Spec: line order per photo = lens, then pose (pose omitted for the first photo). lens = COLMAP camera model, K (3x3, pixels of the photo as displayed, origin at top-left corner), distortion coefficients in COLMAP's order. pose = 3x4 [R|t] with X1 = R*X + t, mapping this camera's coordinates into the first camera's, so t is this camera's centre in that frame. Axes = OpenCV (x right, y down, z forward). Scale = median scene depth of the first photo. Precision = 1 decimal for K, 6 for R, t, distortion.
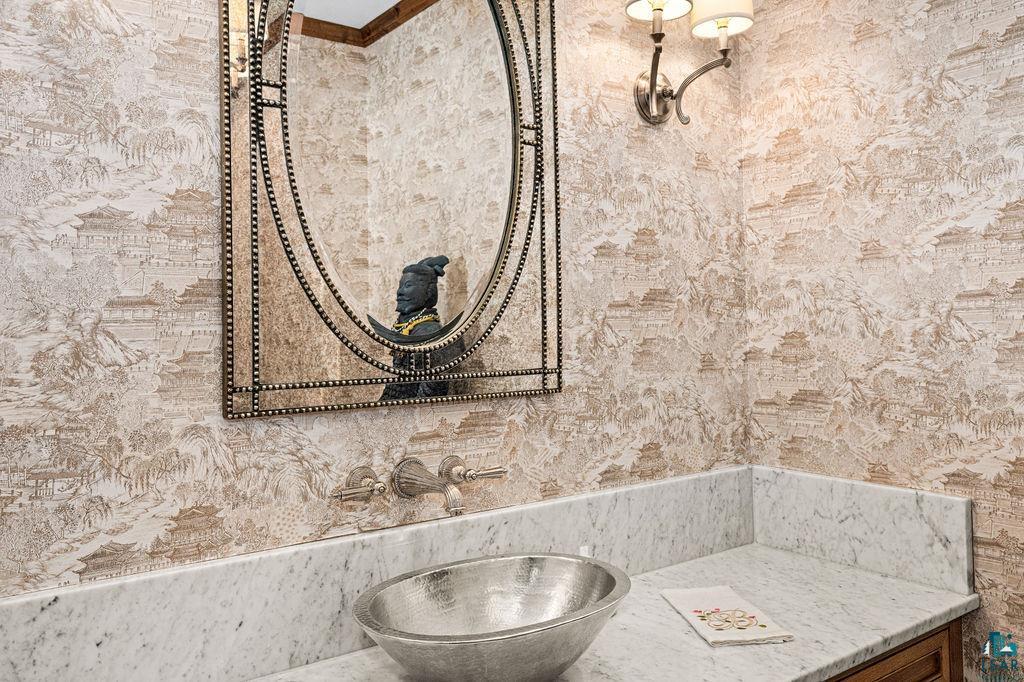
lens RADIAL K [[808.5, 0, 512.1], [0, 808.5, 339.7], [0, 0, 1]] dist [0.011399, -0.017533]
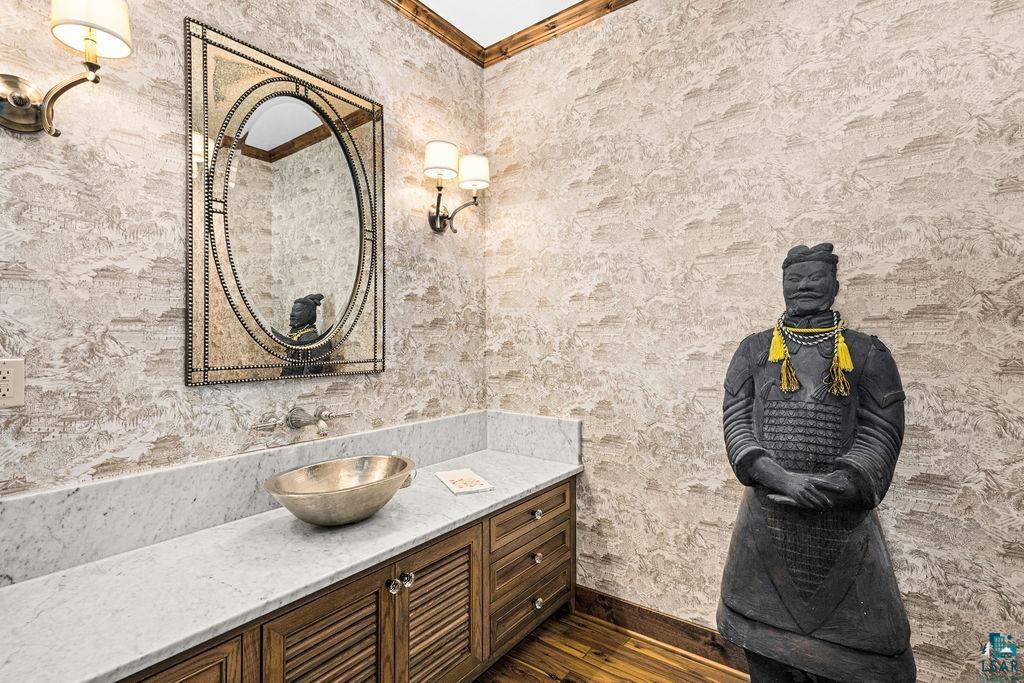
lens RADIAL K [[494.6, 0, 513.5], [0, 494.6, 338.1], [0, 0, 1]] dist [-0.000074, 0.000482]
pose [[0.959239, 0.014461, 0.282226, 0.025026], [-0.011148, 0.999849, -0.013340, -0.002122], [-0.282377, 0.009650, 0.959255, -0.219427]]
